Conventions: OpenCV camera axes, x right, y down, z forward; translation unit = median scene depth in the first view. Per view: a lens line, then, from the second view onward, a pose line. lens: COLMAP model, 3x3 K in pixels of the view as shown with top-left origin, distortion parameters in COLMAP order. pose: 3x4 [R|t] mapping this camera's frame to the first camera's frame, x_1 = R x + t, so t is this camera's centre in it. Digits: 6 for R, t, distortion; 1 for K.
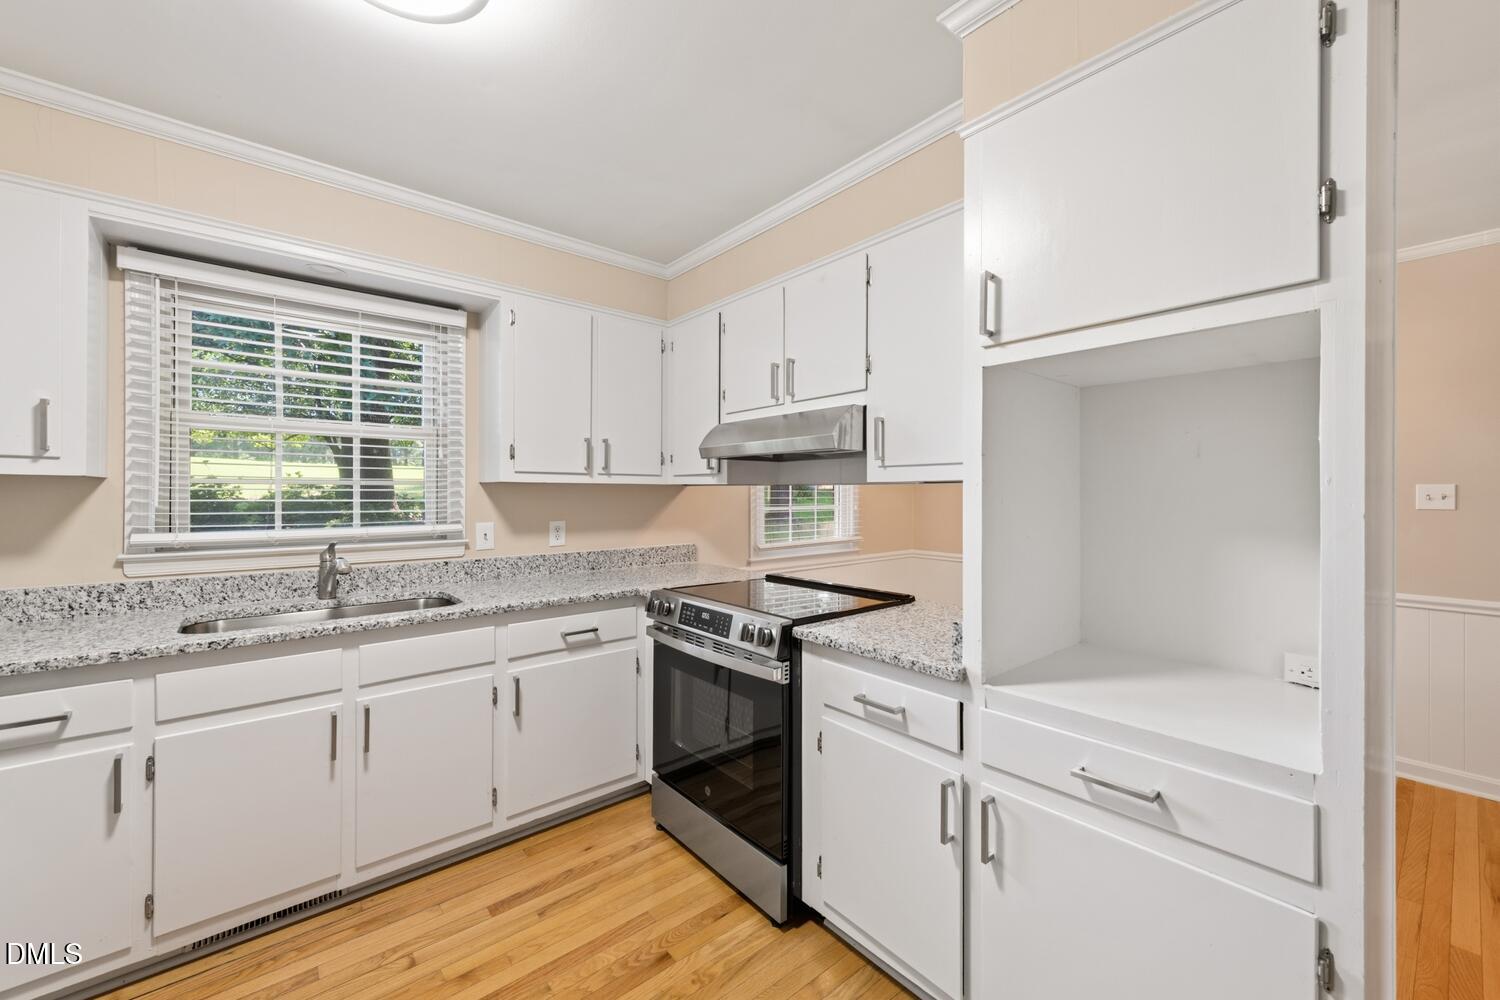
lens RADIAL K [[587.1, 0, 758.9], [0, 587.1, 491.4], [0, 0, 1]] dist [0.002385, -0.003631]
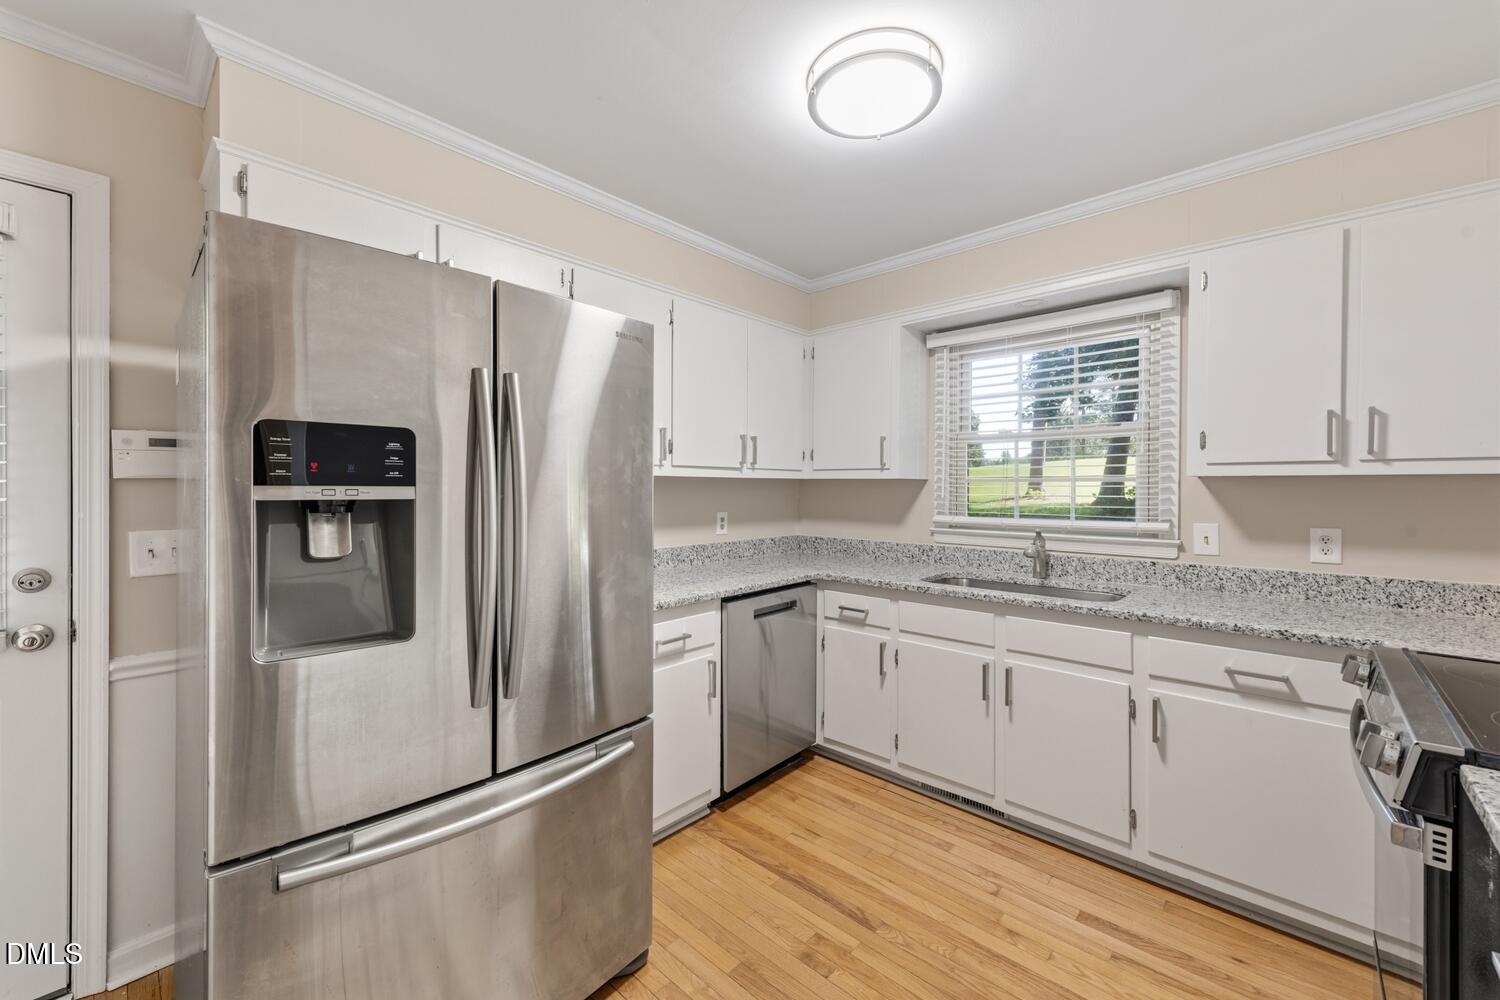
lens RADIAL K [[587.1, 0, 758.9], [0, 587.1, 491.4], [0, 0, 1]] dist [0.002385, -0.003631]
pose [[0.111692, 0.002713, -0.993739, 0.390495], [-0.000077, 0.999996, 0.002721, 0.004251], [0.993743, -0.000227, 0.111691, 0.308193]]
